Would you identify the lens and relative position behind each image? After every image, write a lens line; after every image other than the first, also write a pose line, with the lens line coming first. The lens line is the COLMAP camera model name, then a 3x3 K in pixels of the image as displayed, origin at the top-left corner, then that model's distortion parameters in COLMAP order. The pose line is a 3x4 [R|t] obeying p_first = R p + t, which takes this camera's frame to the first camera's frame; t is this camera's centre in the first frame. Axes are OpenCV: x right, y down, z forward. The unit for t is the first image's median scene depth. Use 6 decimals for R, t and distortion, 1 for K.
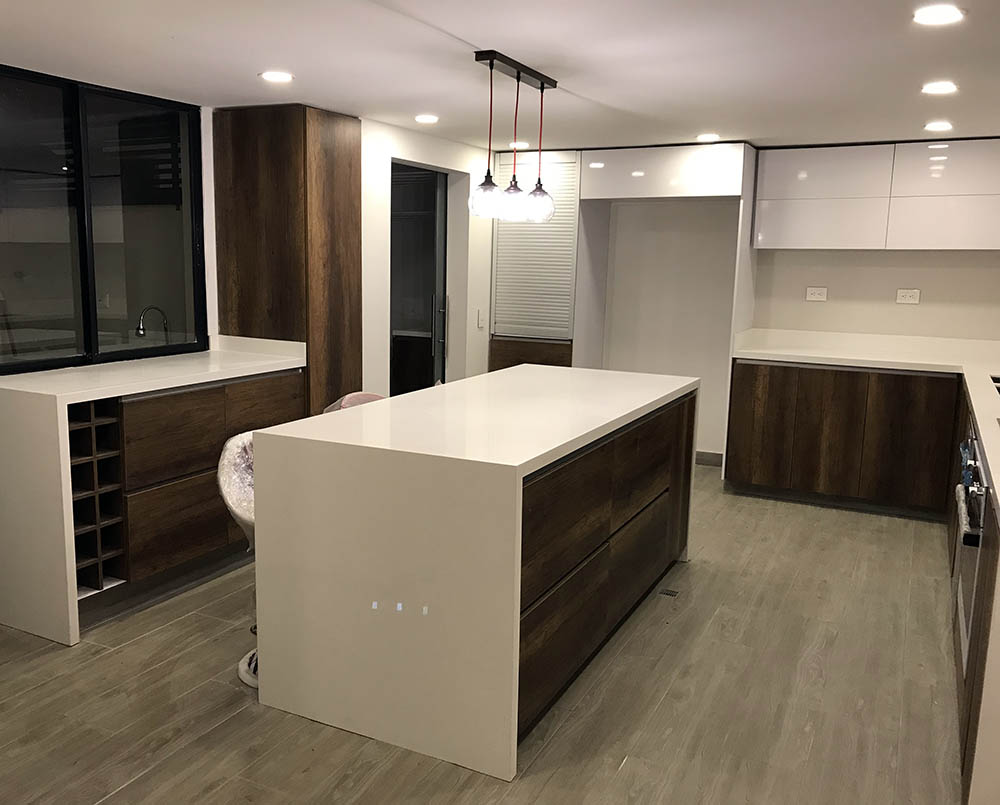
lens RADIAL K [[853.5, 0, 495.7], [0, 853.5, 408.3], [0, 0, 1]] dist [0.027415, 0.000847]
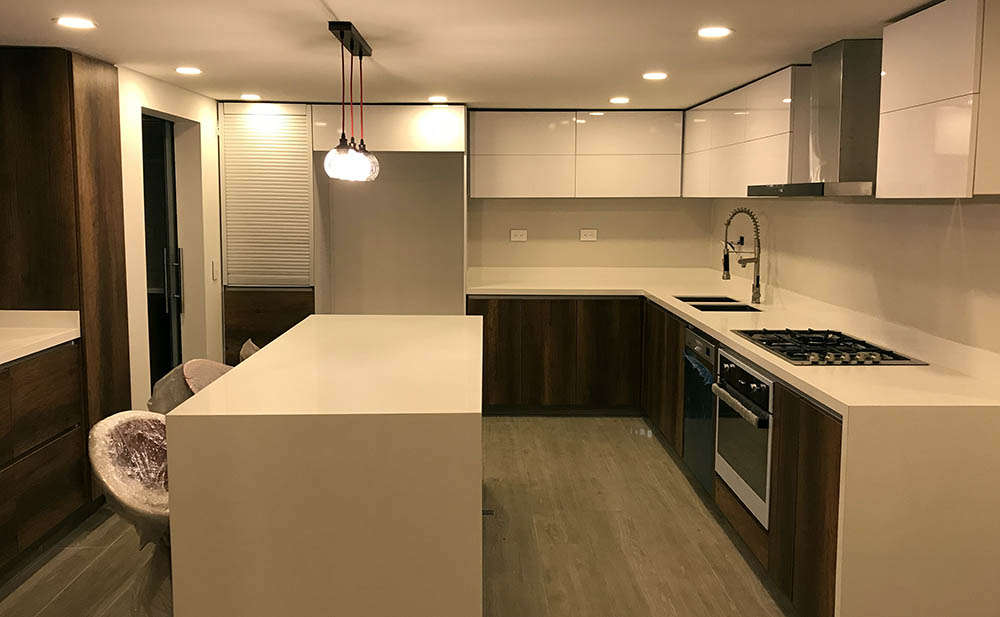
lens RADIAL K [[828.5, 0, 506.2], [0, 828.5, 307.2], [0, 0, 1]] dist [0.013265, -0.003864]
pose [[0.883561, -0.073239, 0.462555, -0.191064], [0.091046, 0.995714, -0.016257, -0.021520], [-0.459381, 0.056478, 0.886442, 0.020112]]
